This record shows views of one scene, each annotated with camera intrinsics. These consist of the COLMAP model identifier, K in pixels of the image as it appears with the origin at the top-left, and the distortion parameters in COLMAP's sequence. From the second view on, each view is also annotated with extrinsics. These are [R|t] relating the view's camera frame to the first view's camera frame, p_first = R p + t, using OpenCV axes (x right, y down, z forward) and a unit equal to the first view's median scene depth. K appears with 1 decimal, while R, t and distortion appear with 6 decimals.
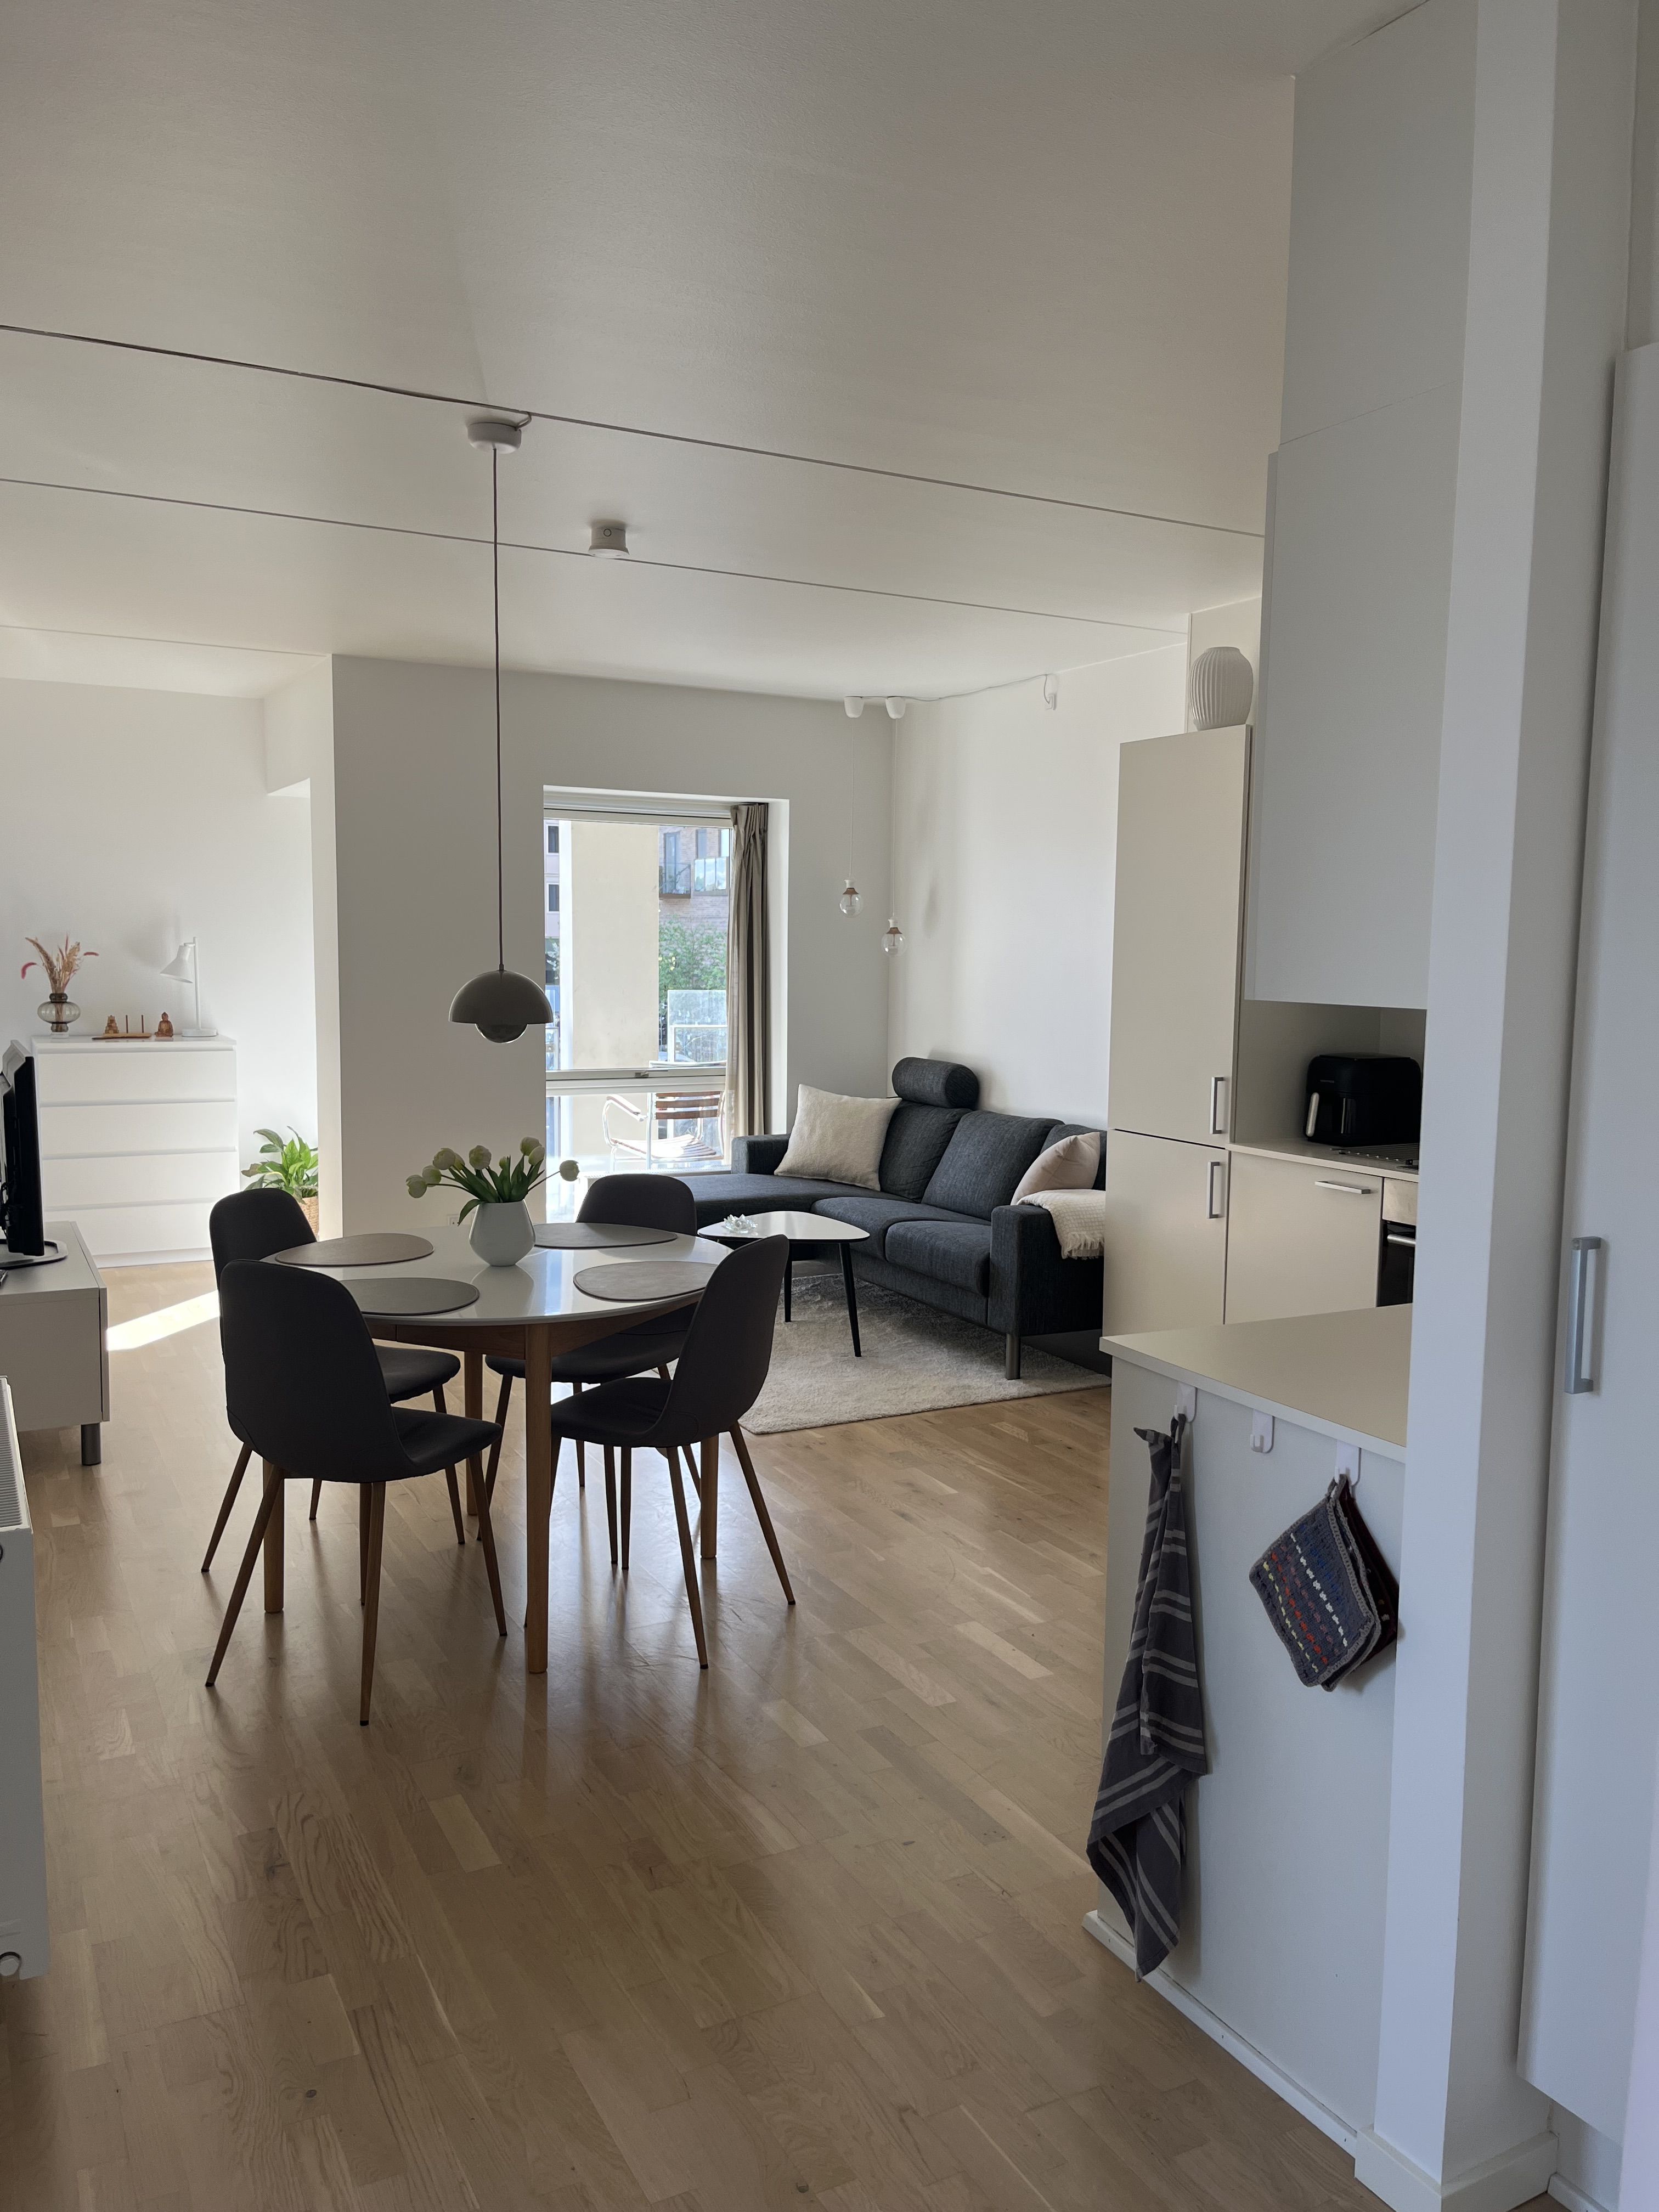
lens RADIAL K [[1684.8, 0, 828.8], [0, 1684.8, 1108.5], [0, 0, 1]] dist [0.030133, -0.009394]
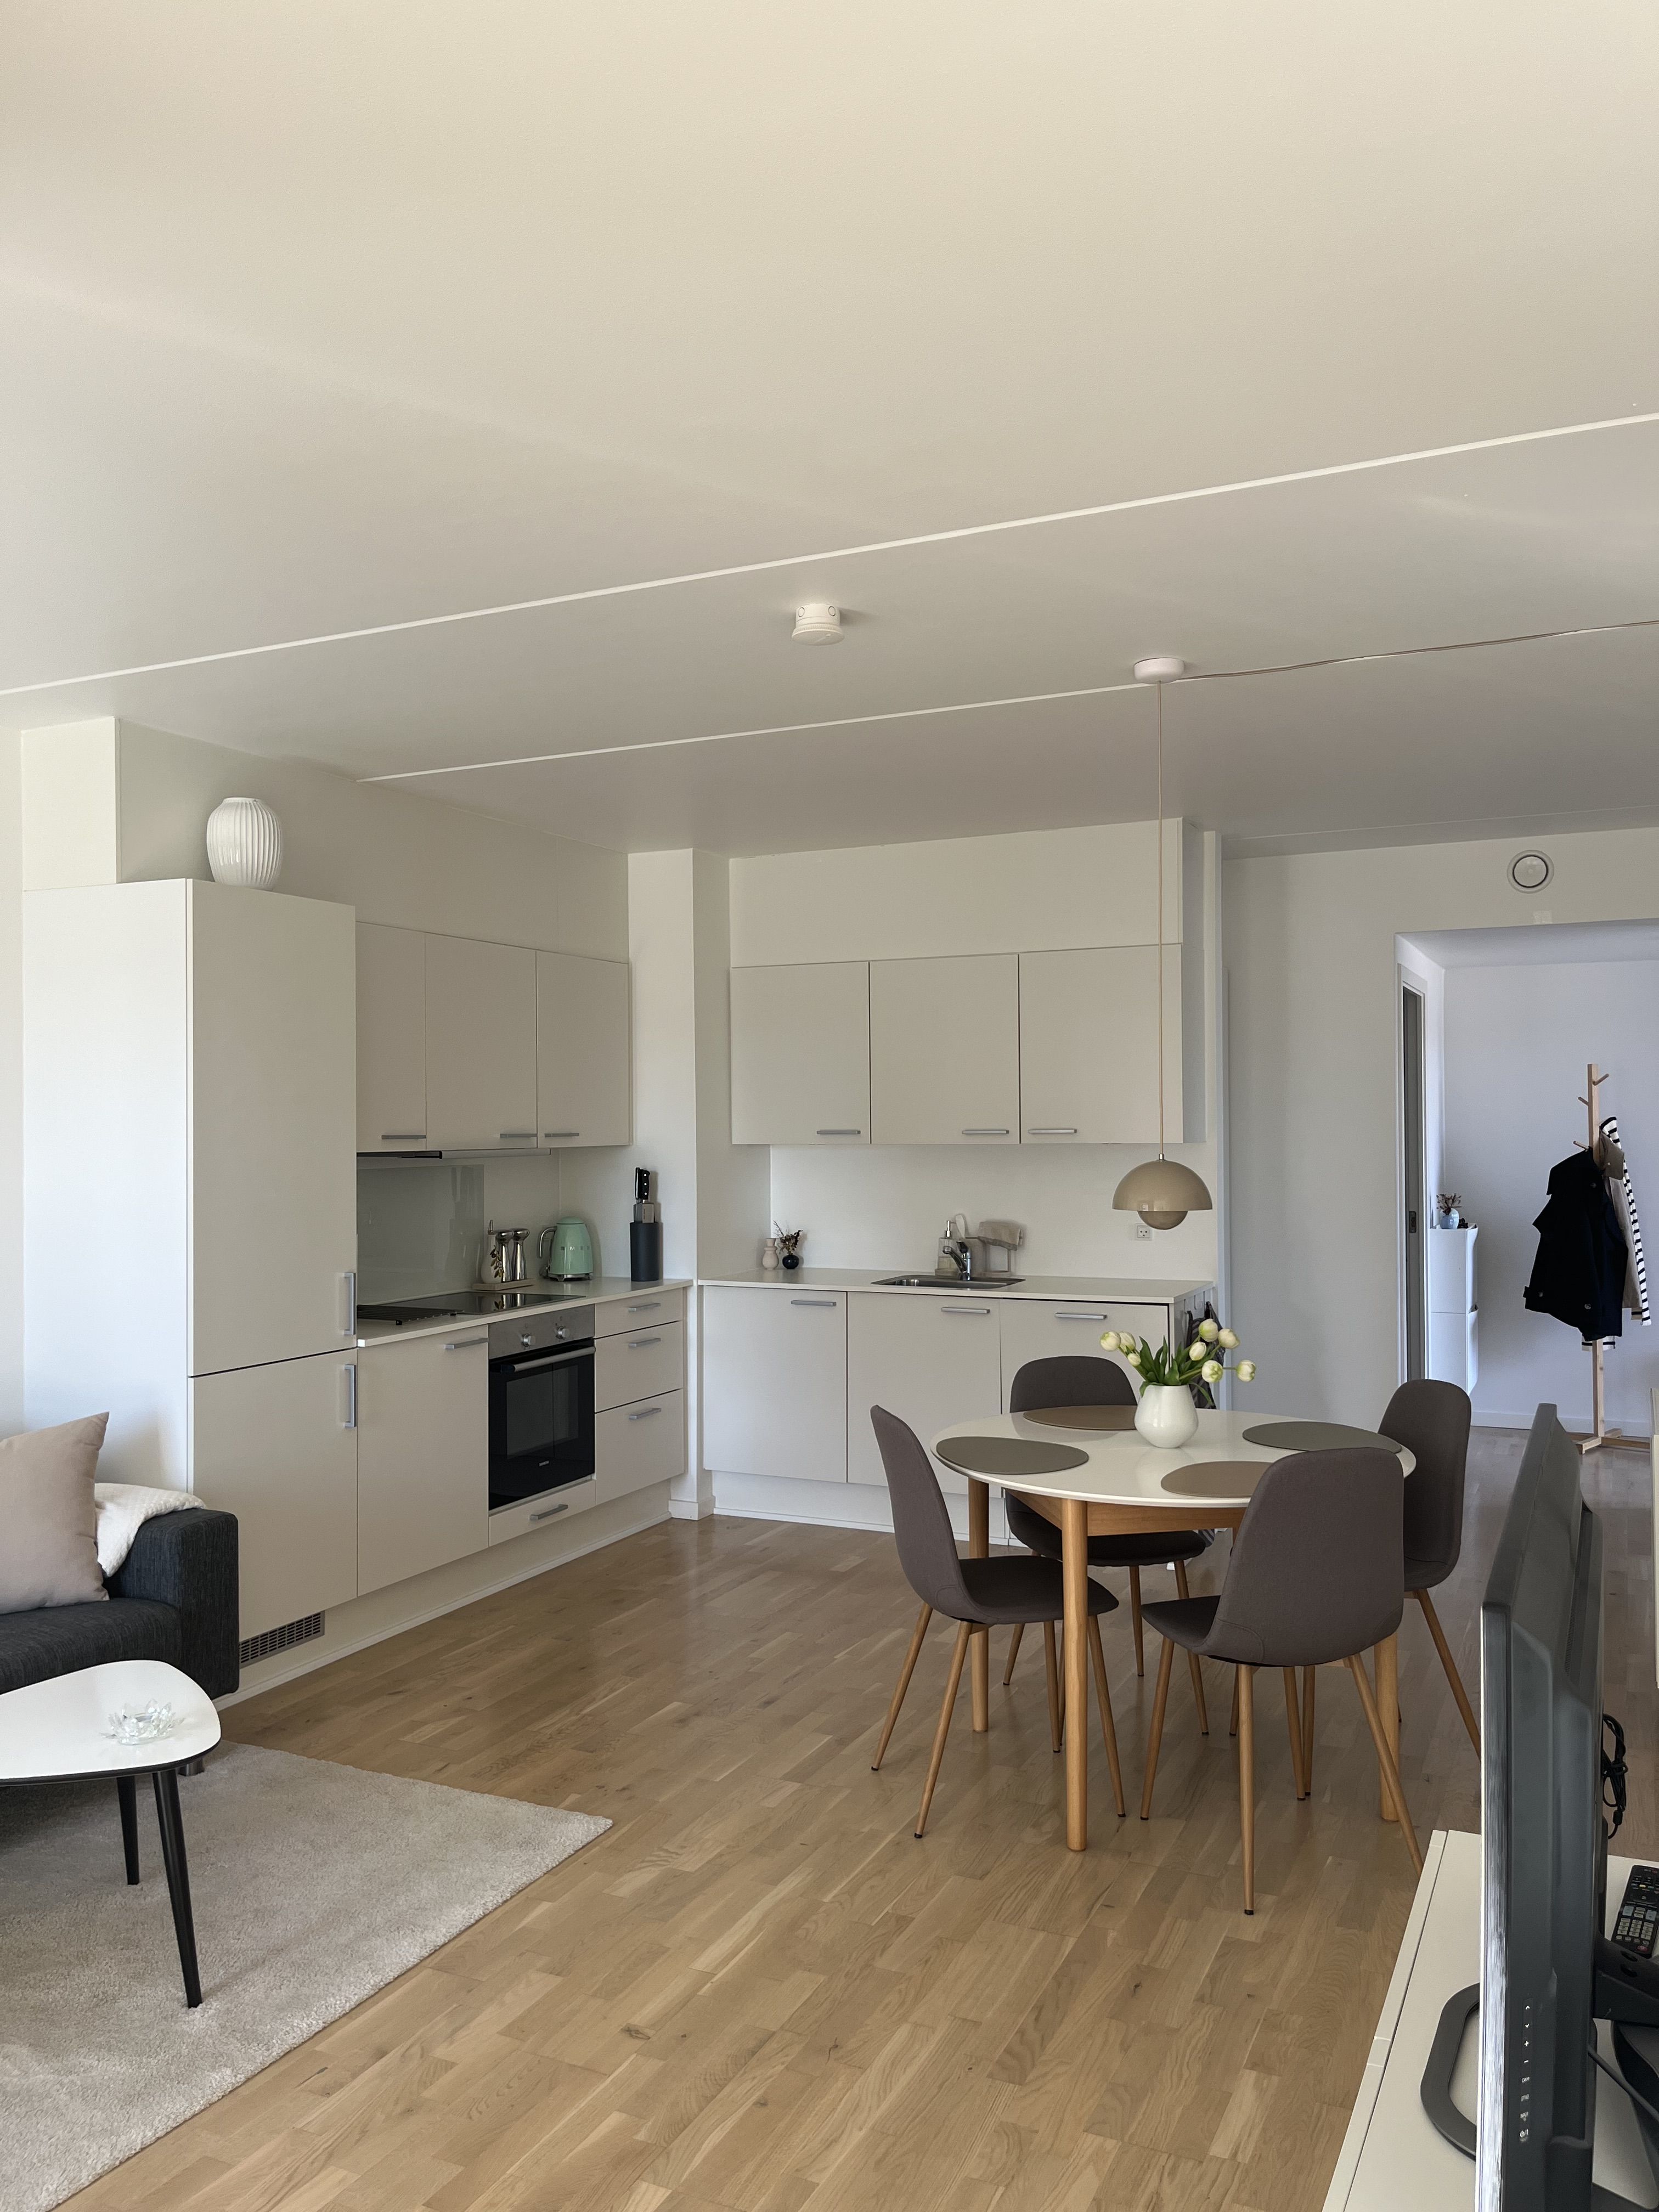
lens RADIAL K [[1684.8, 0, 829.2], [0, 1684.8, 1110.2], [0, 0, 1]] dist [0.030133, -0.009394]
pose [[-0.600275, -0.007321, 0.799760, -0.672141], [0.079086, 0.994514, 0.068463, -0.151028], [-0.795874, 0.104347, -0.596403, 1.326609]]
